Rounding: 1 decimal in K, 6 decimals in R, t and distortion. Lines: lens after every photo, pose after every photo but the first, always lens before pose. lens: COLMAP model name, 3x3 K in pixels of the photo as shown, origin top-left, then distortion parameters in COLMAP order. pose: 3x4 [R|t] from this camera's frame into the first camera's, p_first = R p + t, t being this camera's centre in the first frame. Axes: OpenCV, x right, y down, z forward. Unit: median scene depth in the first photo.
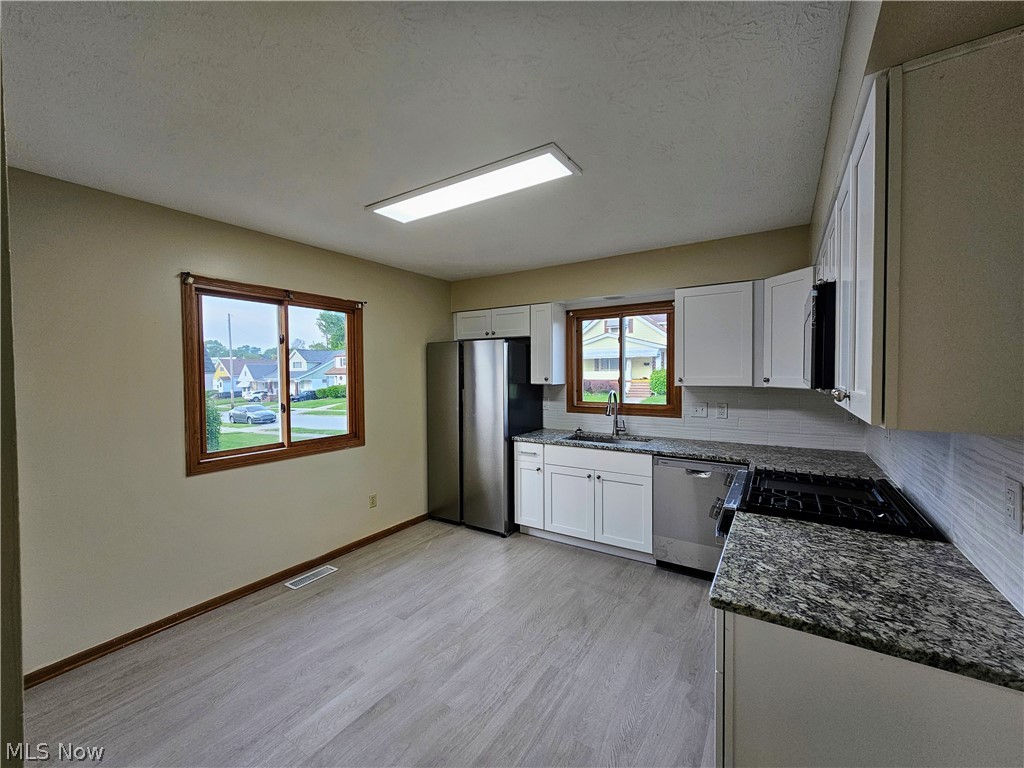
lens RADIAL K [[421.0, 0, 506.2], [0, 421.0, 386.3], [0, 0, 1]] dist [0.002362, 0.000260]
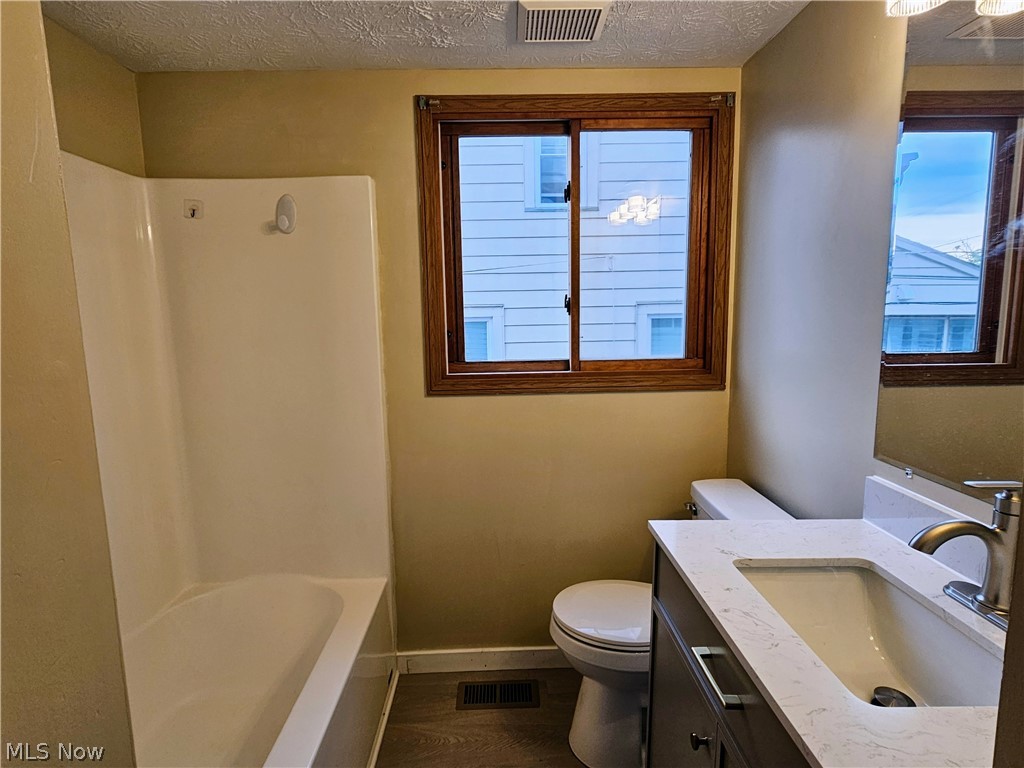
lens RADIAL K [[421.0, 0, 512.8], [0, 421.0, 383.3], [0, 0, 1]] dist [0.002362, 0.000260]
pose [[0.825873, -0.067115, 0.559848, 0.002003], [0.031532, 0.996834, 0.072985, 0.033996], [-0.562974, -0.042623, 0.825375, 0.816395]]
